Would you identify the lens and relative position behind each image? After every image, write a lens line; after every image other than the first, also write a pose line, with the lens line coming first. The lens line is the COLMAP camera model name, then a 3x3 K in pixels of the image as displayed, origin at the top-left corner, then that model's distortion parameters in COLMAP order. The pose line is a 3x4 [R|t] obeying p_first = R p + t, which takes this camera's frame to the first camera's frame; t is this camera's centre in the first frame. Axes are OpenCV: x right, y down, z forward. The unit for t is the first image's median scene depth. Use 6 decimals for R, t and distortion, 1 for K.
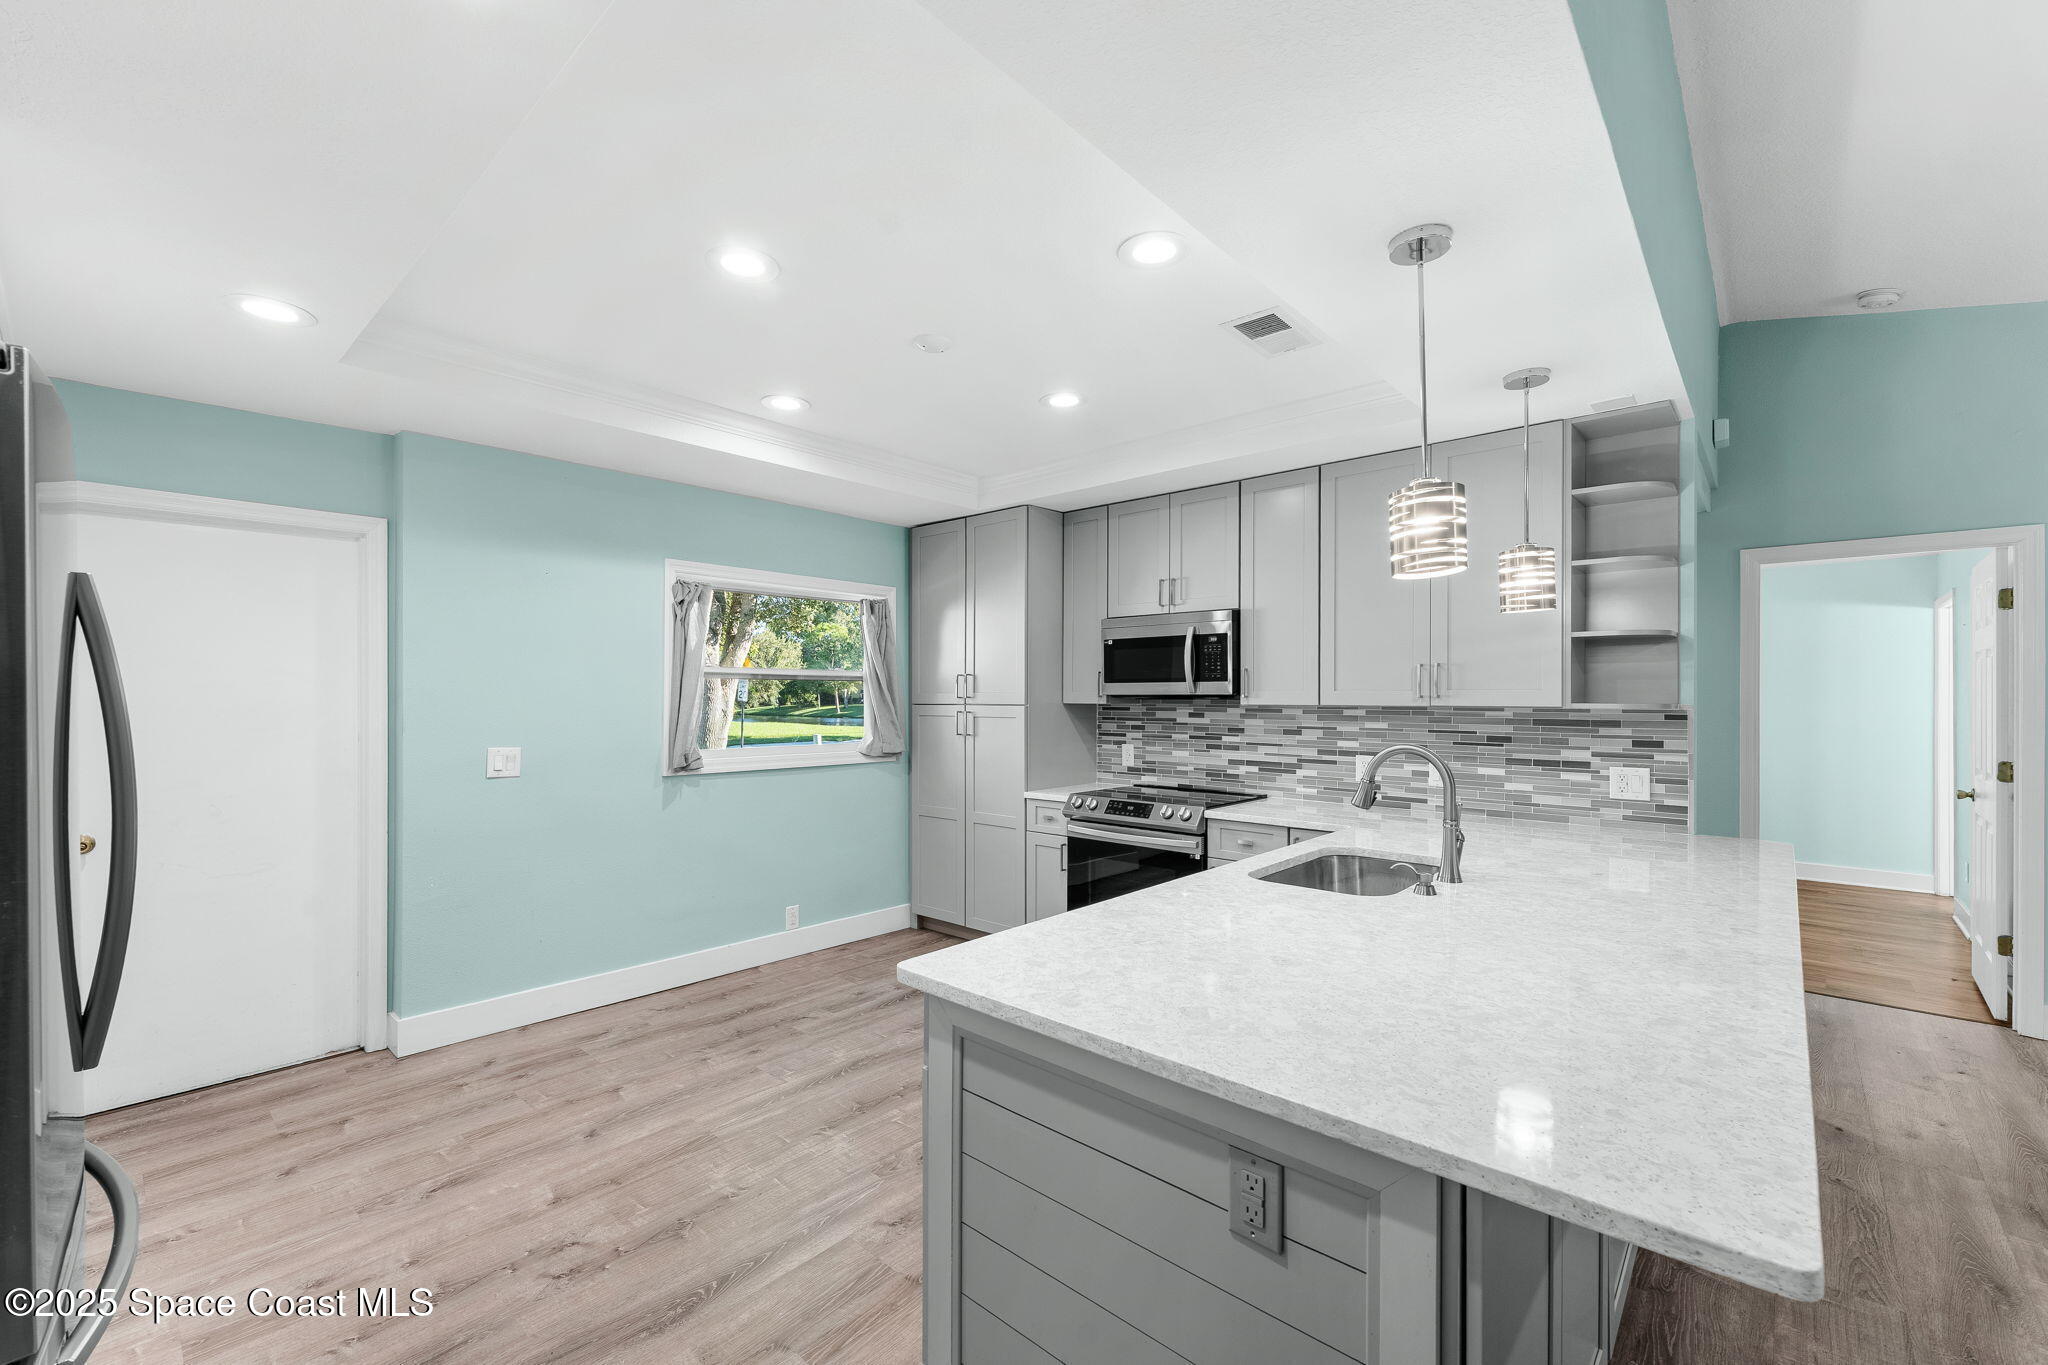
lens RADIAL K [[847.4, 0, 1006.2], [0, 847.4, 695.8], [0, 0, 1]] dist [0.000932, 0.000025]
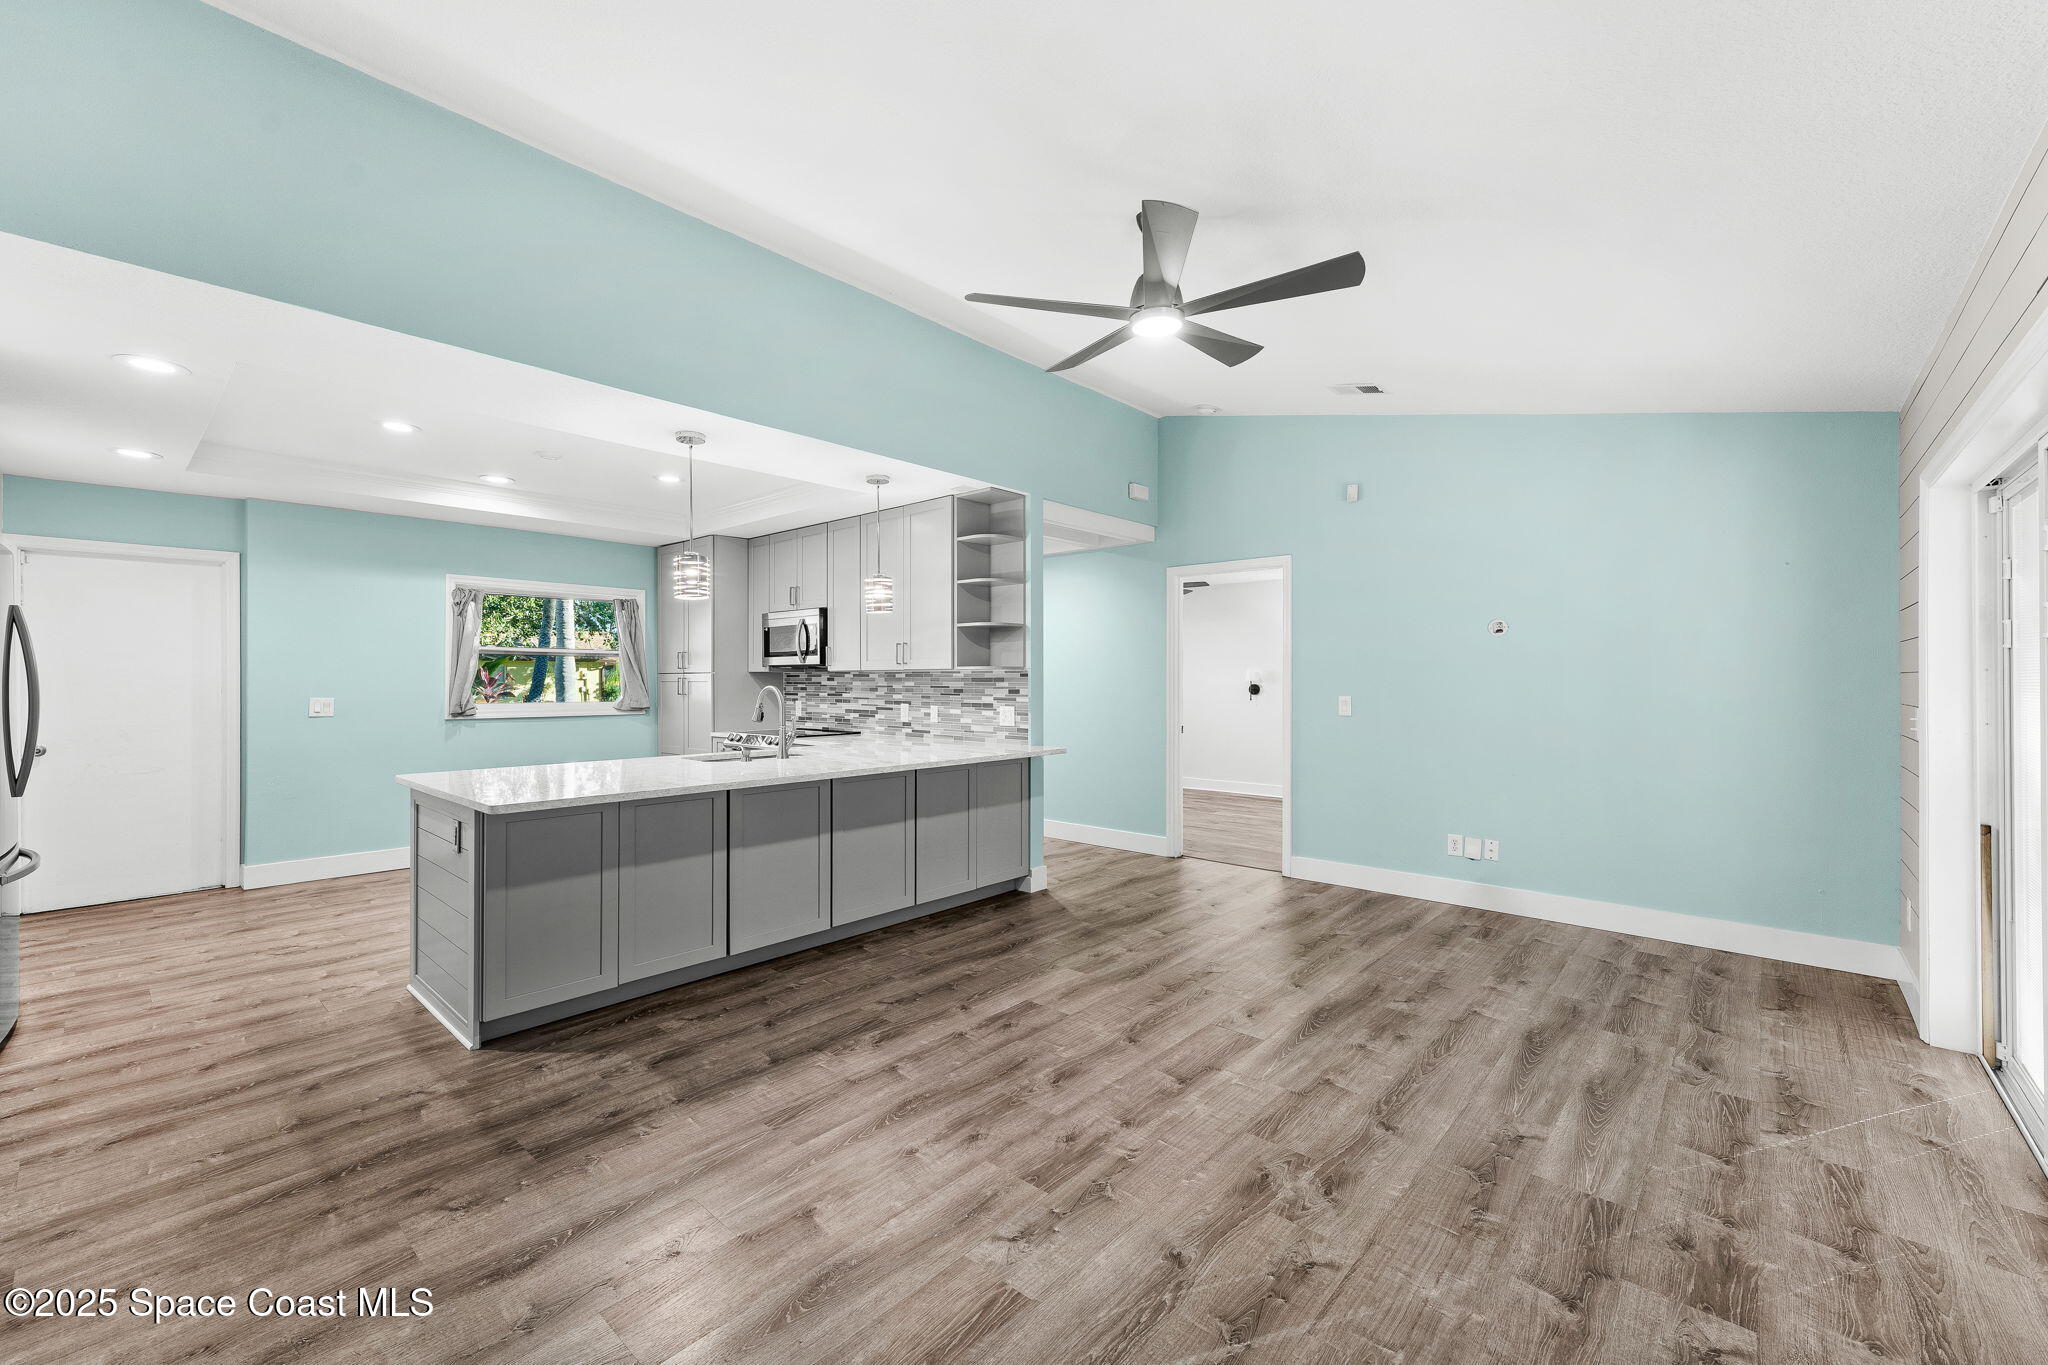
lens RADIAL K [[833.0, 0, 1021.9], [0, 833.0, 677.7], [0, 0, 1]] dist [-0.000906, 0.000312]
pose [[0.999844, -0.001241, 0.017635, 0.589643], [0.001289, 0.999995, -0.002715, 0.027222], [-0.017632, 0.002737, 0.999841, -0.485655]]
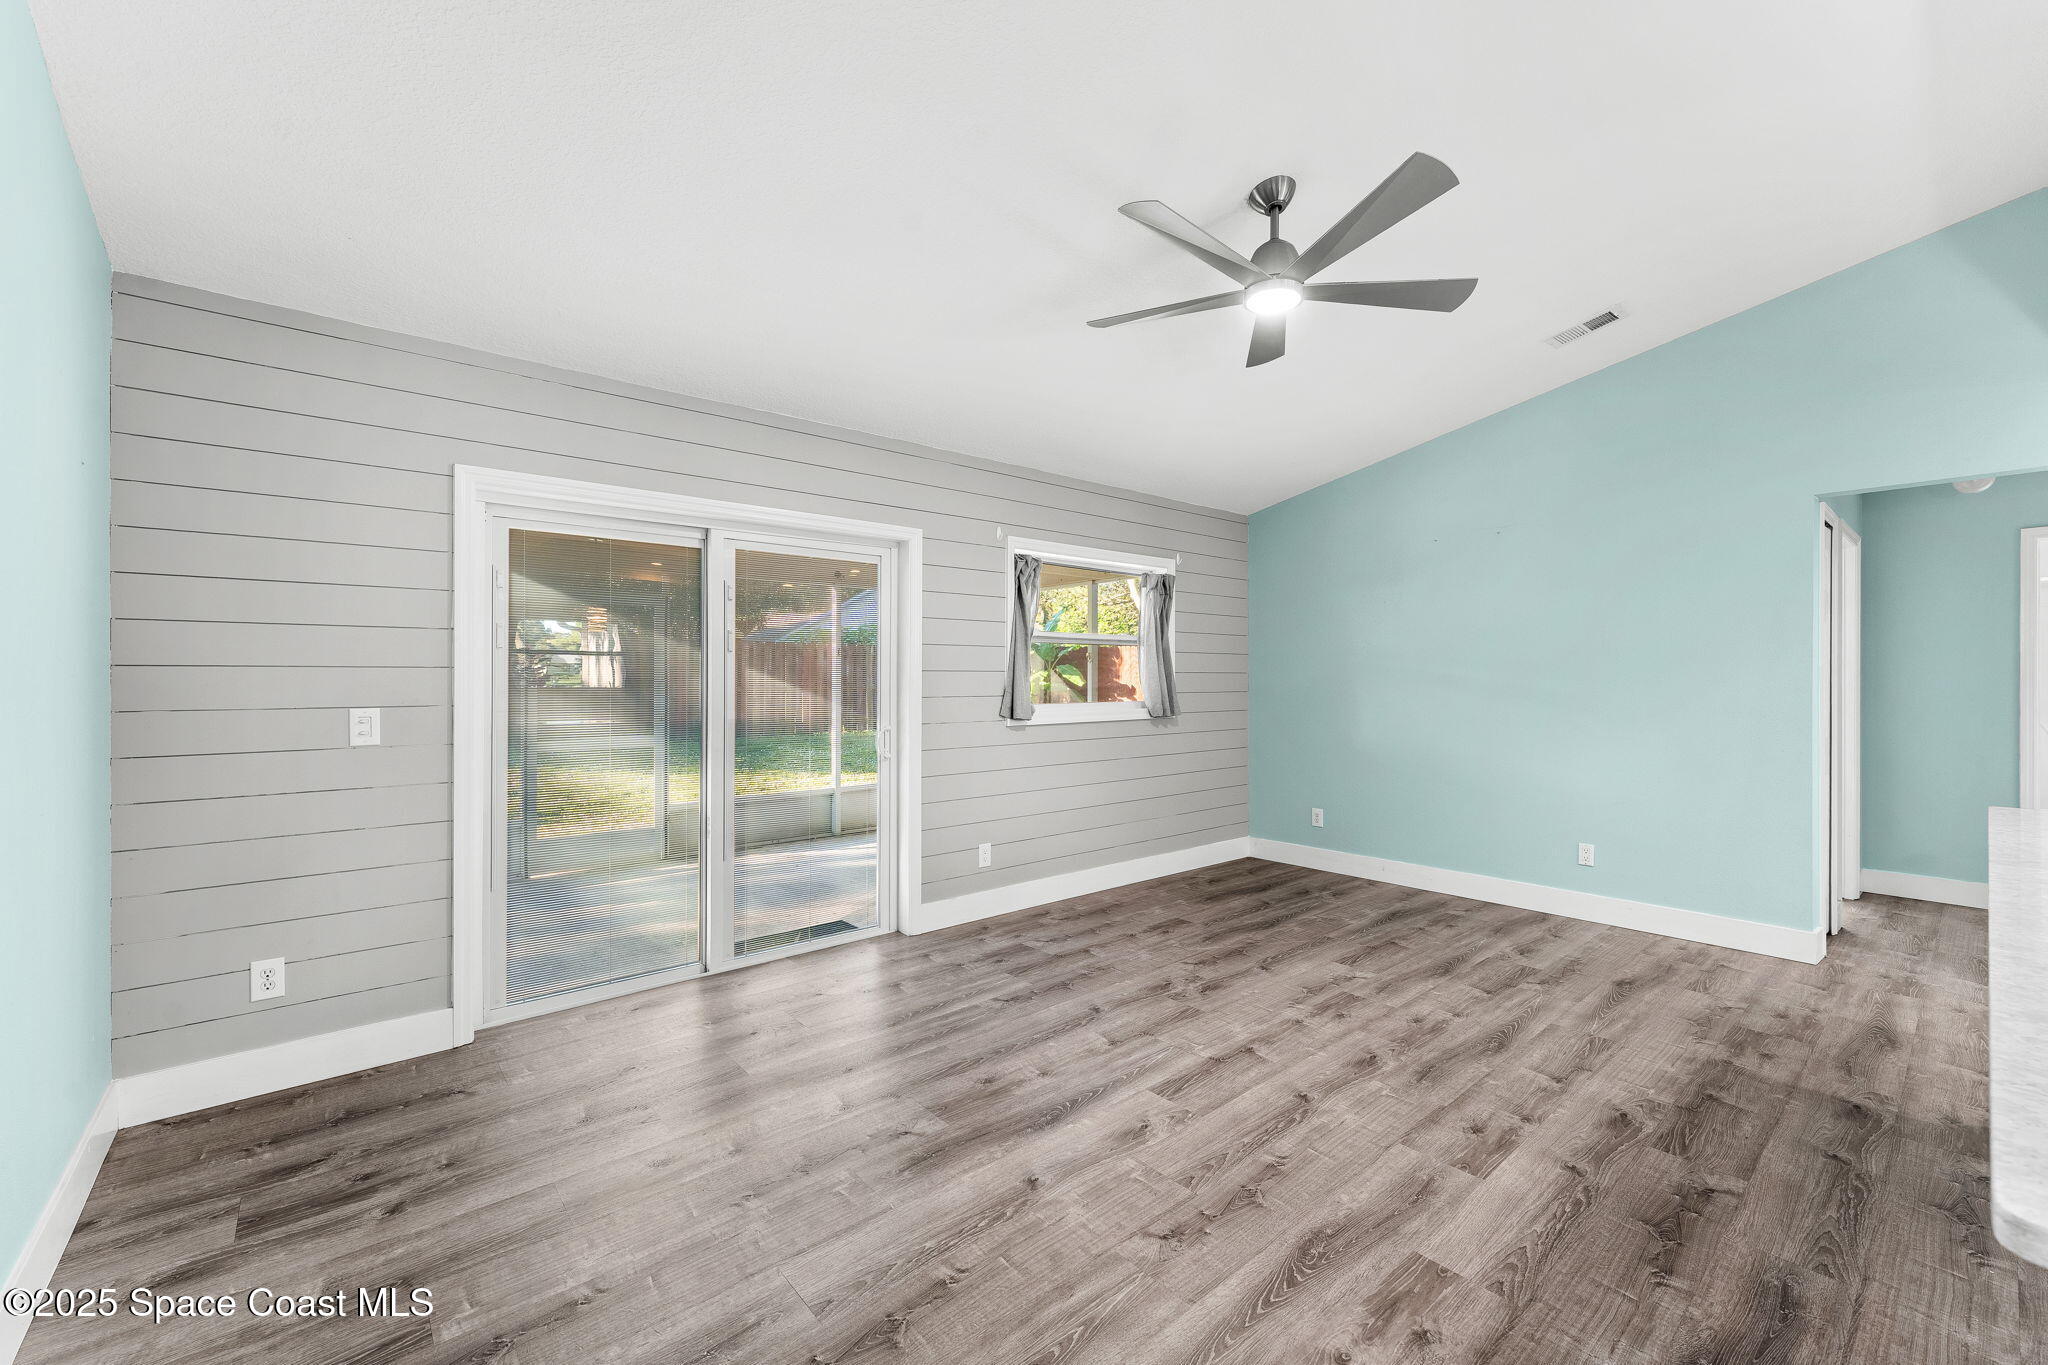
lens RADIAL K [[833.0, 0, 1021.9], [0, 833.0, 677.7], [0, 0, 1]] dist [-0.000906, 0.000312]
pose [[-0.993034, -0.000001, 0.117831, 0.838111], [-0.000036, 1.000000, -0.000296, 0.029827], [-0.117831, -0.000298, -0.993034, 0.907160]]
